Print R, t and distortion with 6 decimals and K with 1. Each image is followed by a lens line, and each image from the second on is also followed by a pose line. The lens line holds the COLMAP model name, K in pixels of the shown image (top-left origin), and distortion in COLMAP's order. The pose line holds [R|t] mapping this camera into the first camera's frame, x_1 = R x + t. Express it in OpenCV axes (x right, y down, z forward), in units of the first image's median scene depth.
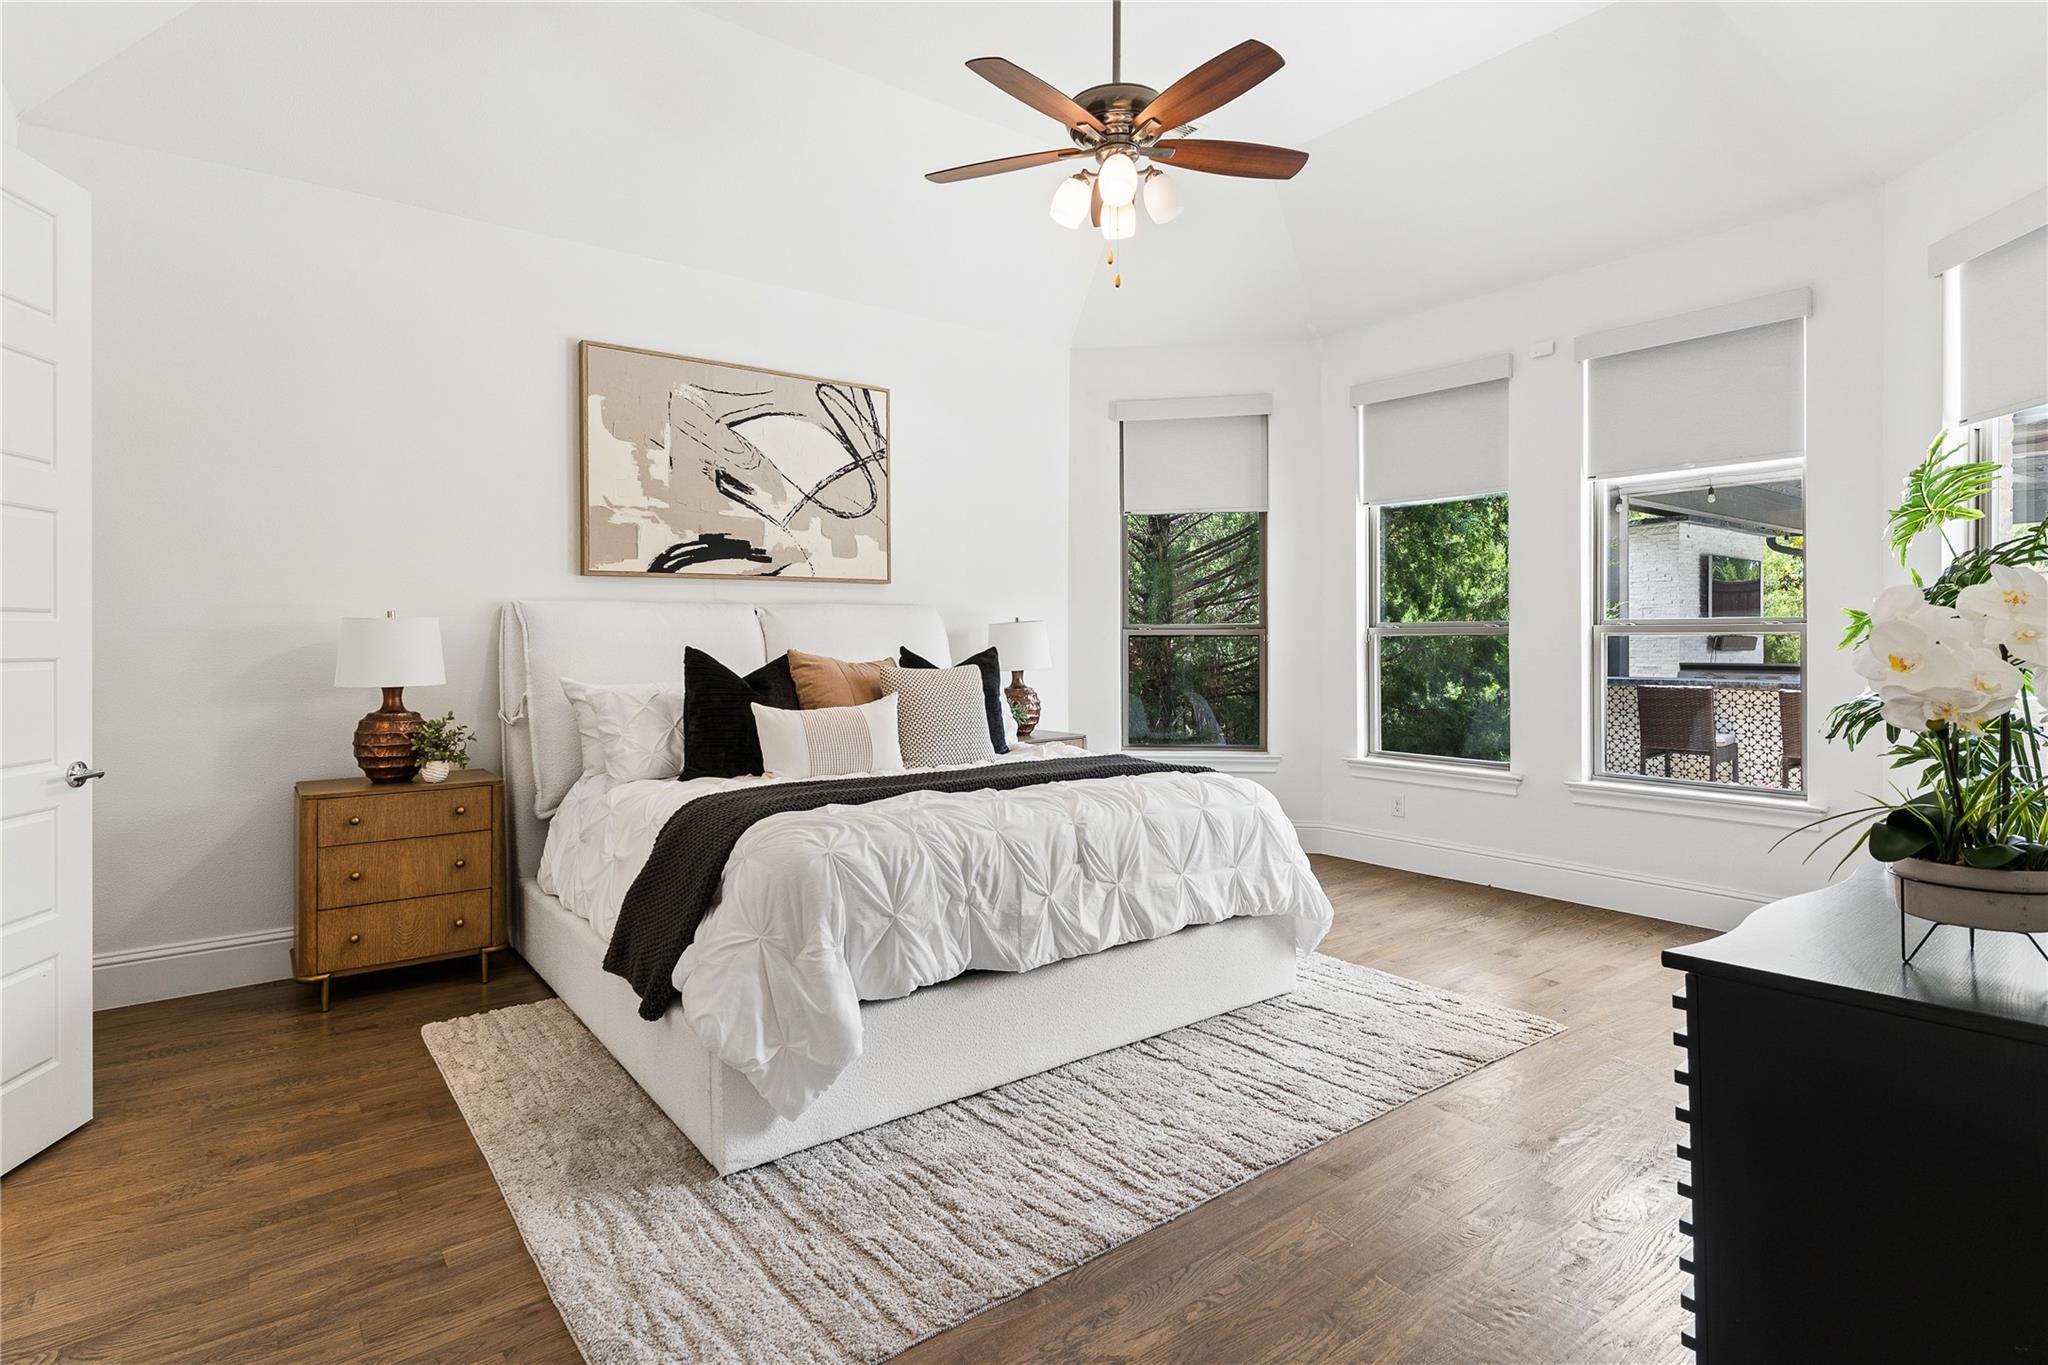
lens RADIAL K [[1050.2, 0, 1023.7], [0, 1050.2, 668.2], [0, 0, 1]] dist [0.005945, -0.000079]
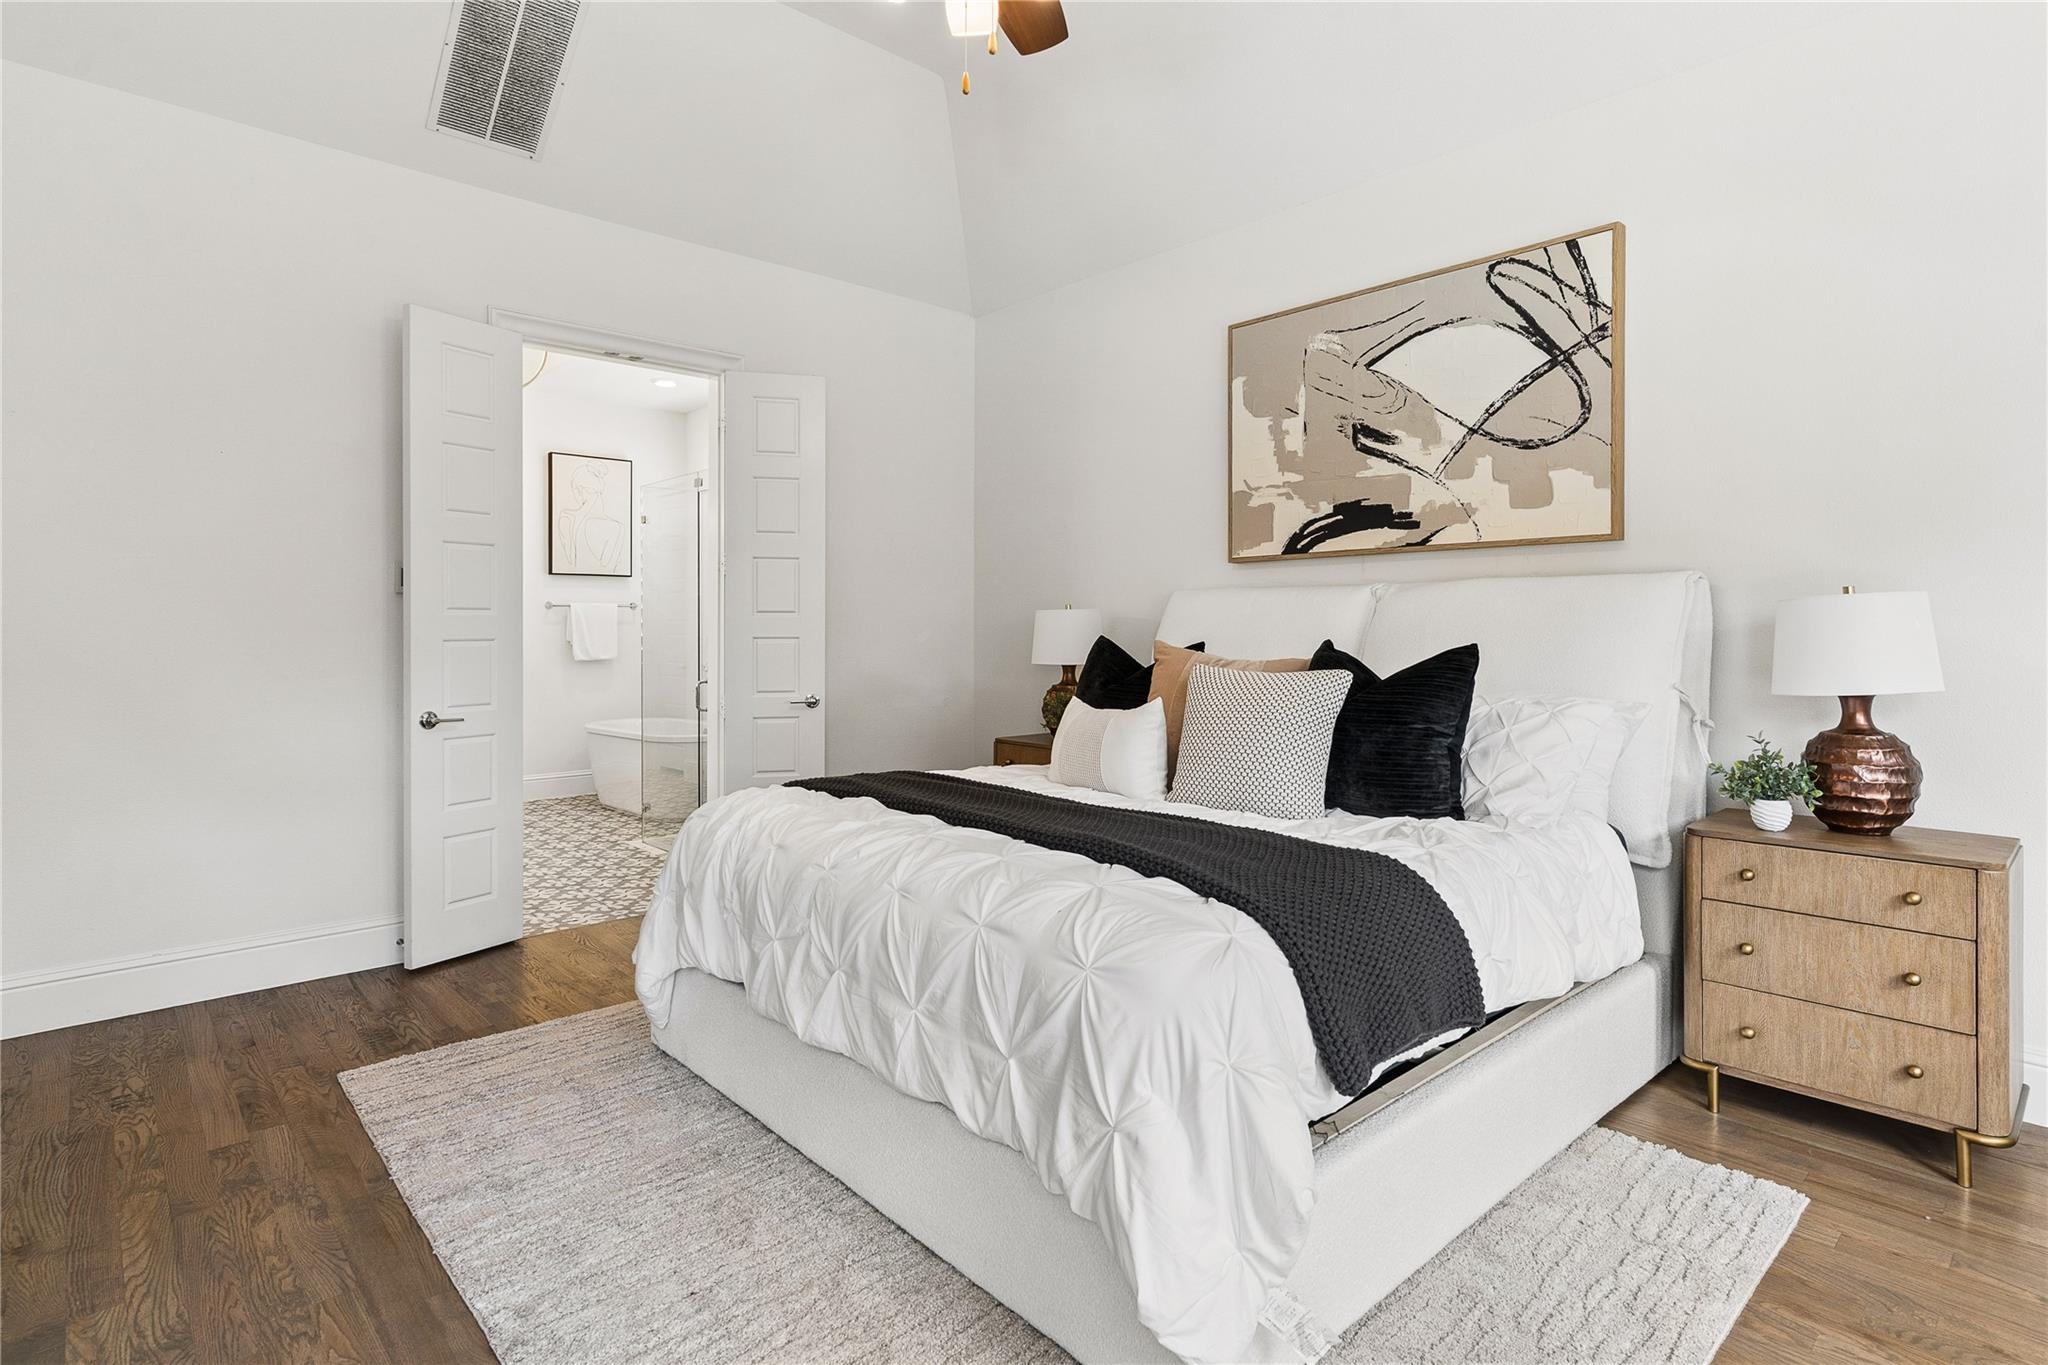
lens RADIAL K [[1050.2, 0, 1023.2], [0, 1050.2, 668.0], [0, 0, 1]] dist [0.005945, -0.000079]
pose [[0.084815, 0.028923, -0.995977, 0.501940], [-0.043611, 0.998728, 0.025289, -0.006495], [0.995442, 0.041290, 0.085969, 0.662936]]
